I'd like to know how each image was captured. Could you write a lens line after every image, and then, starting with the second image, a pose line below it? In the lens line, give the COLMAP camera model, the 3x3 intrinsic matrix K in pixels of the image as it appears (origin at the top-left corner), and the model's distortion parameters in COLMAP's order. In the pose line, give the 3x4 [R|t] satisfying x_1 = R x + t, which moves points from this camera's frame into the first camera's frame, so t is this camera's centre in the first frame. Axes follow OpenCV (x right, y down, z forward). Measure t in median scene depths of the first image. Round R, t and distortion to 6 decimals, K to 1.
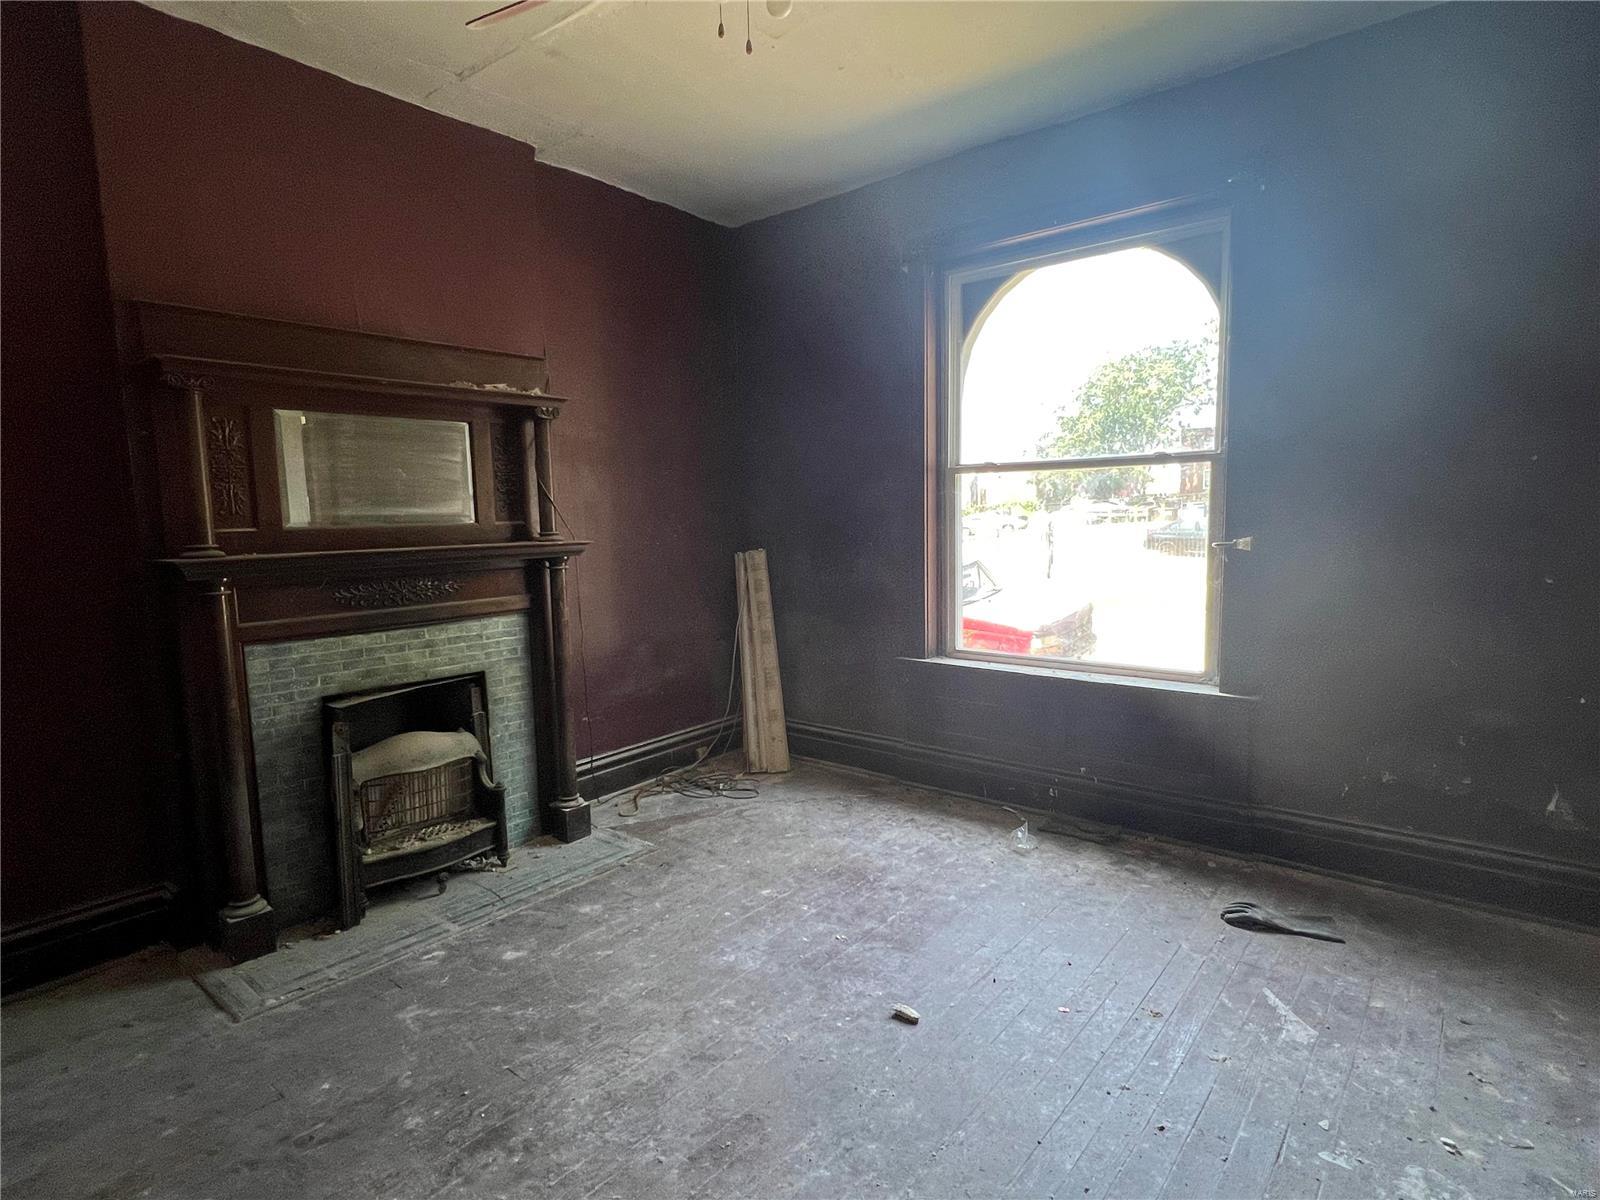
lens RADIAL K [[846.0, 0, 798.3], [0, 846.0, 602.2], [0, 0, 1]] dist [-0.002796, -0.001660]
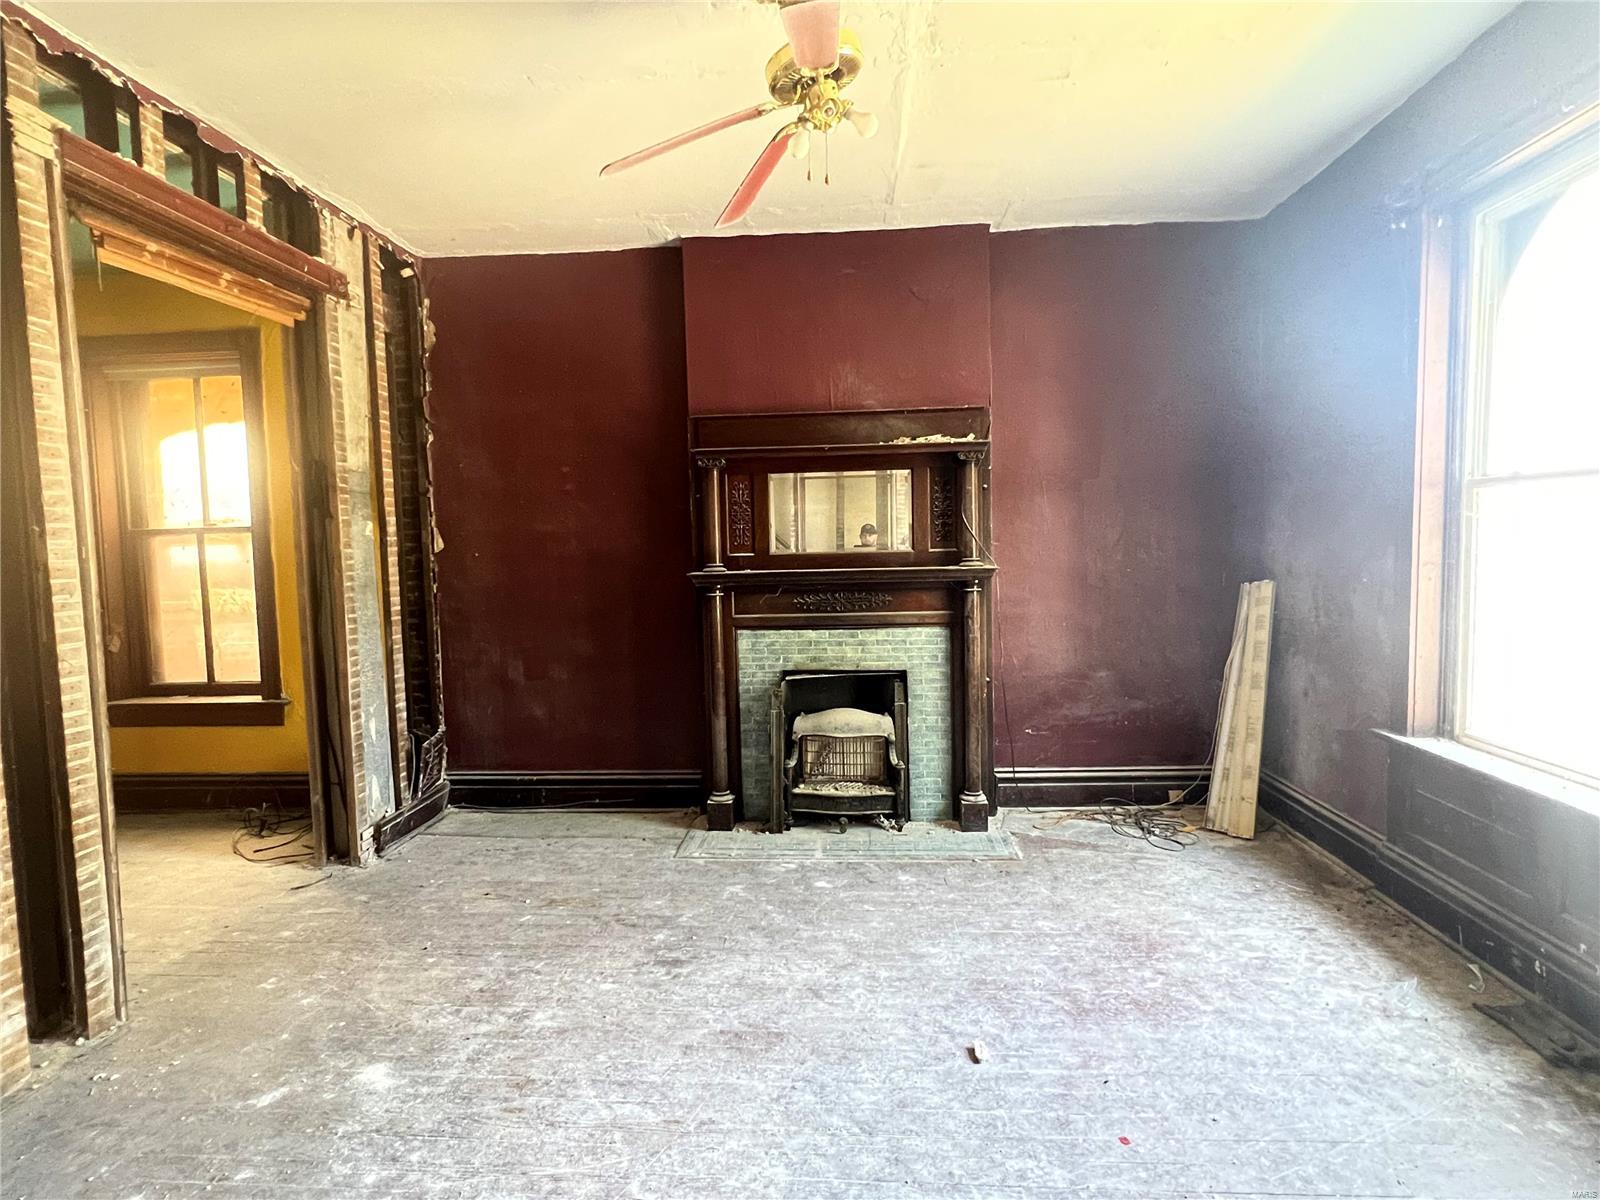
lens RADIAL K [[846.0, 0, 798.1], [0, 846.0, 601.3], [0, 0, 1]] dist [-0.002796, -0.001660]
pose [[0.579738, 0.060096, -0.812584, 0.542886], [-0.074907, 0.996984, 0.020291, -0.032563], [0.811352, 0.049105, 0.582491, 0.153998]]
